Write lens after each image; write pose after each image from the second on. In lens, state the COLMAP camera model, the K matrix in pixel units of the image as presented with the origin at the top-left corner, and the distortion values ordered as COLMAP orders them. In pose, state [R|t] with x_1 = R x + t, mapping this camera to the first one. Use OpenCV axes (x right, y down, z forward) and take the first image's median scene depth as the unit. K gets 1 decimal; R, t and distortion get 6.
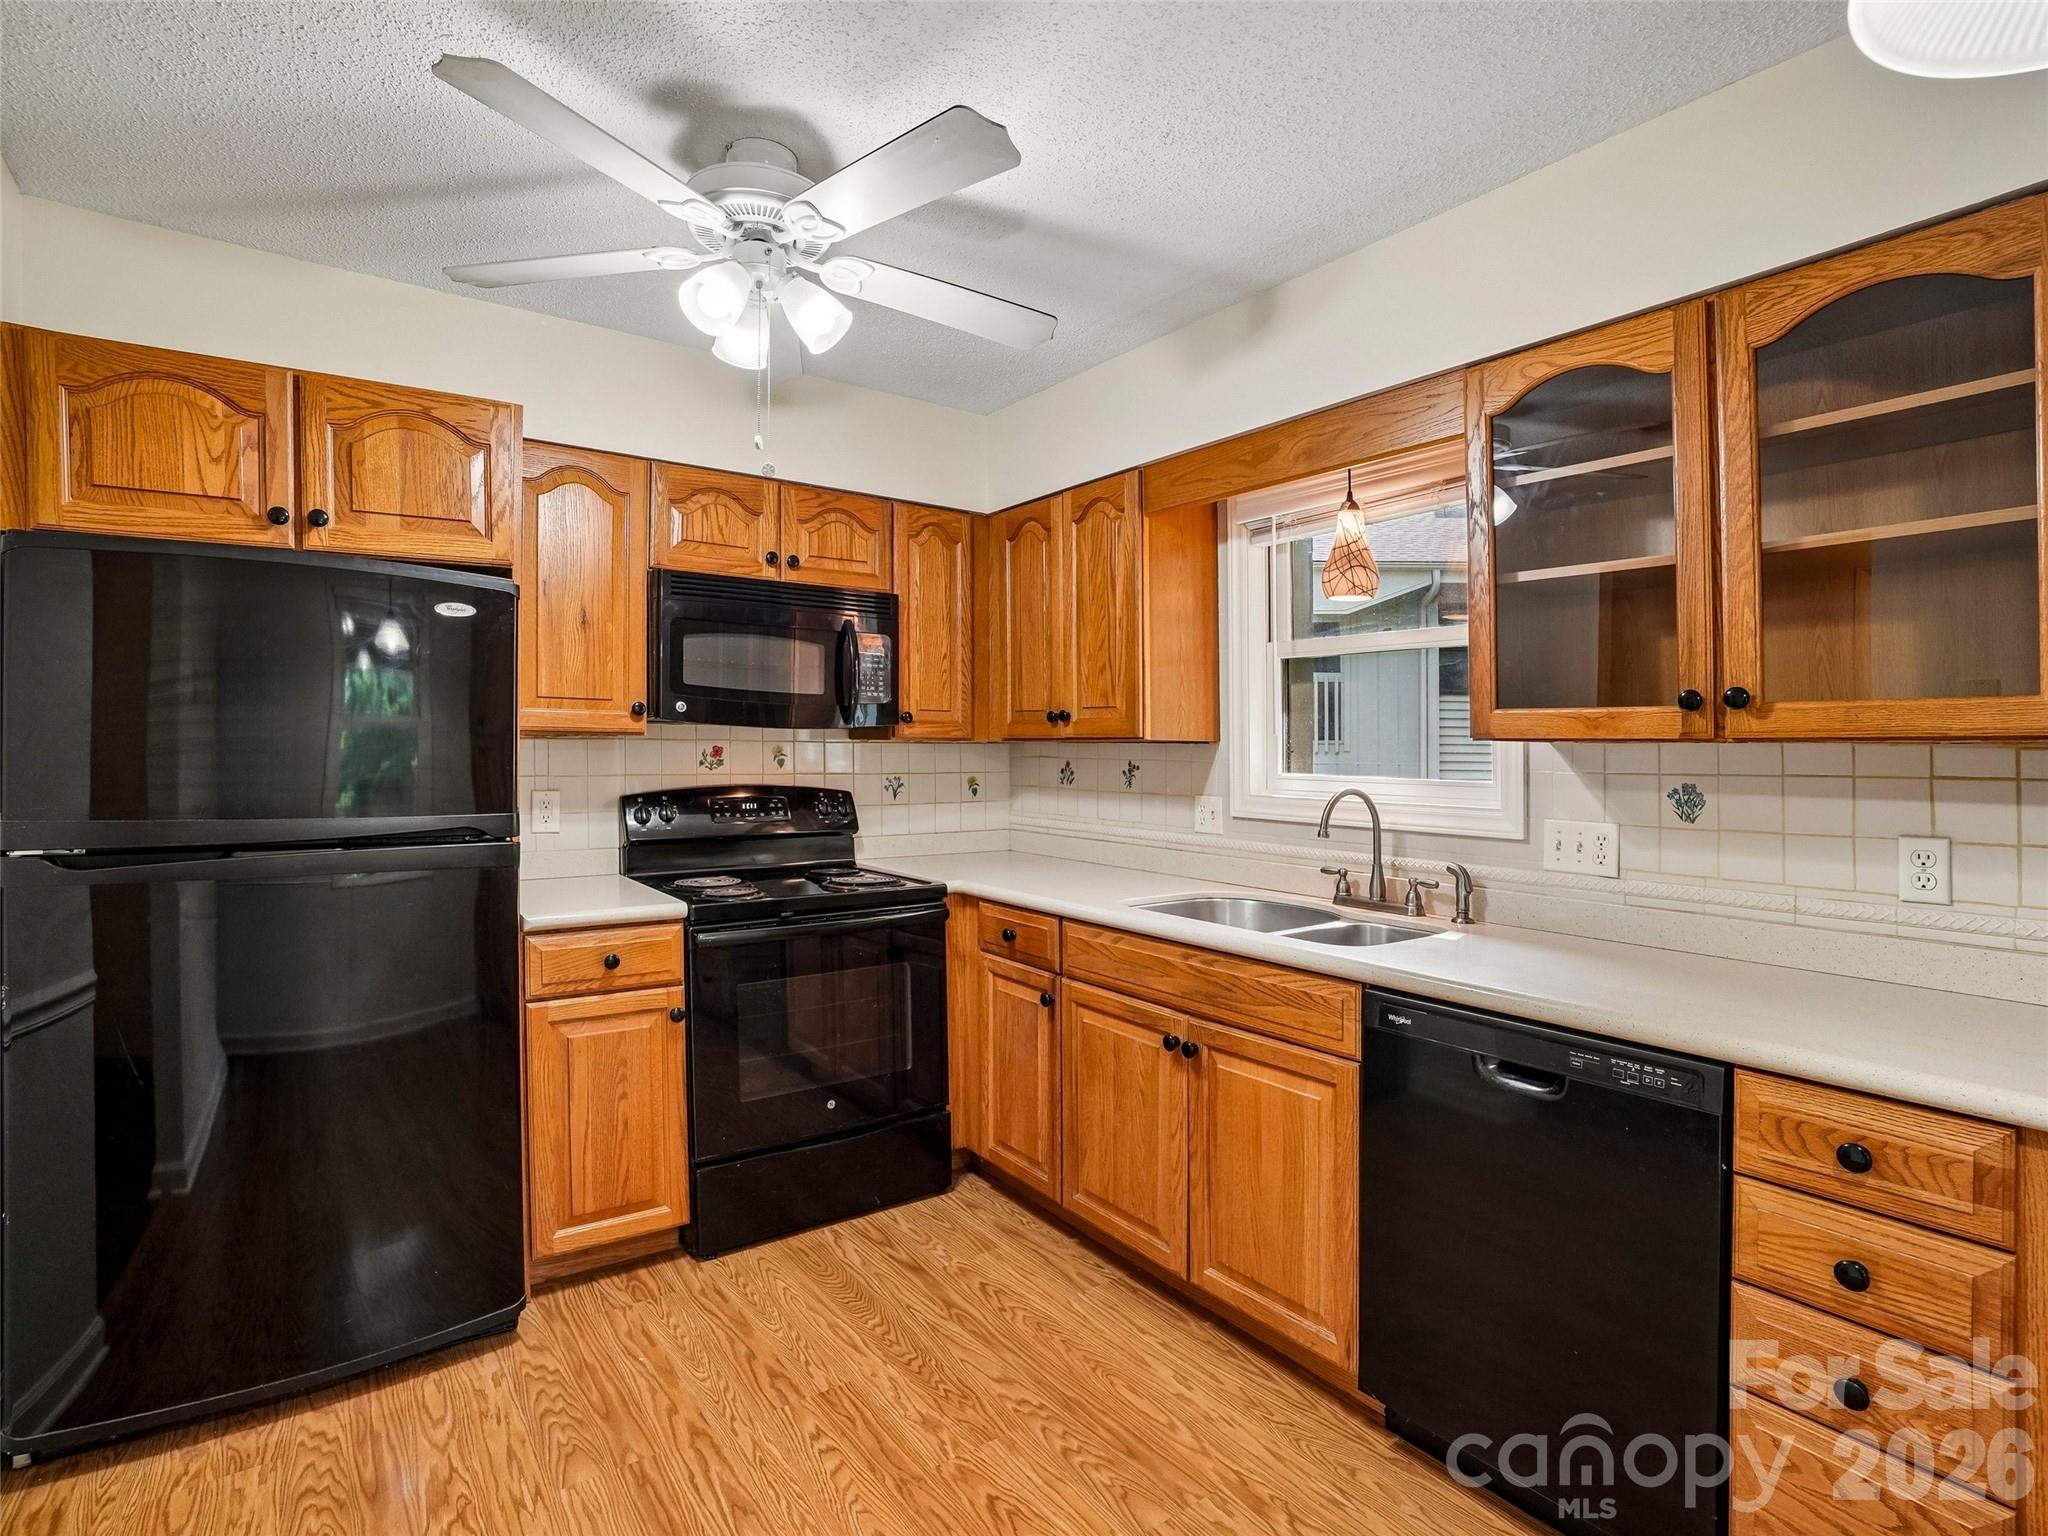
lens RADIAL K [[1020.2, 0, 1023.6], [0, 1020.2, 757.4], [0, 0, 1]] dist [-0.054269, 0.018010]
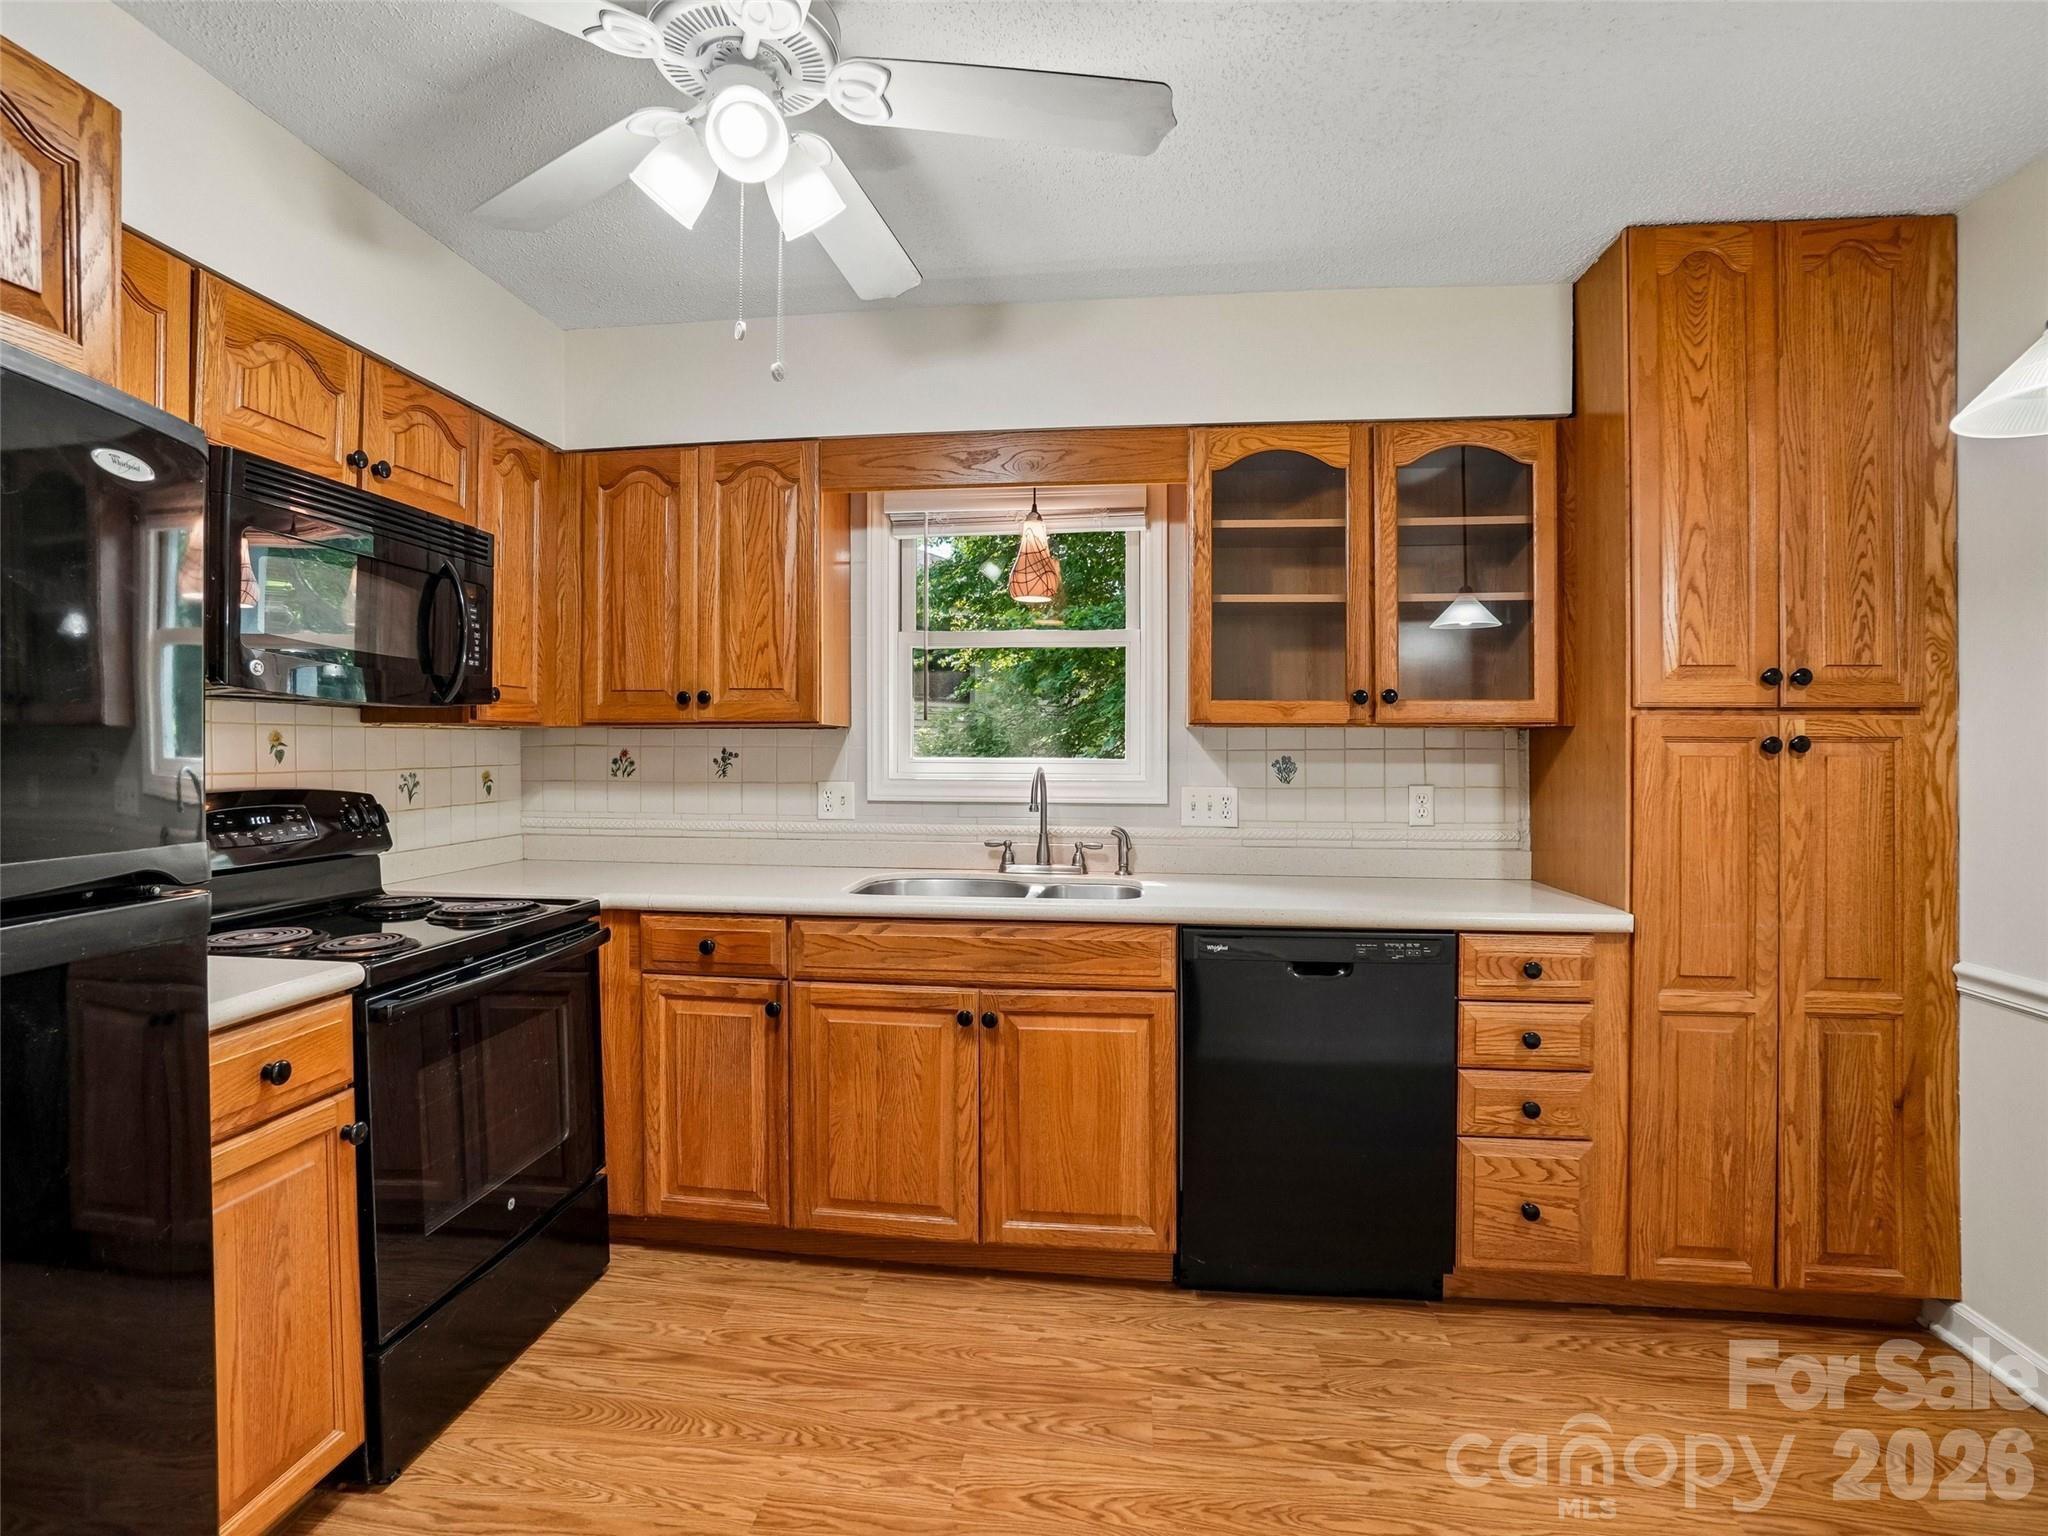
lens RADIAL K [[1020.2, 0, 1020.1], [0, 1020.2, 757.3], [0, 0, 1]] dist [-0.054269, 0.018010]
pose [[0.682503, -0.016207, 0.730703, -0.586155], [0.010650, 0.999868, 0.012229, 0.005494], [-0.730805, -0.000565, 0.682586, 0.268771]]
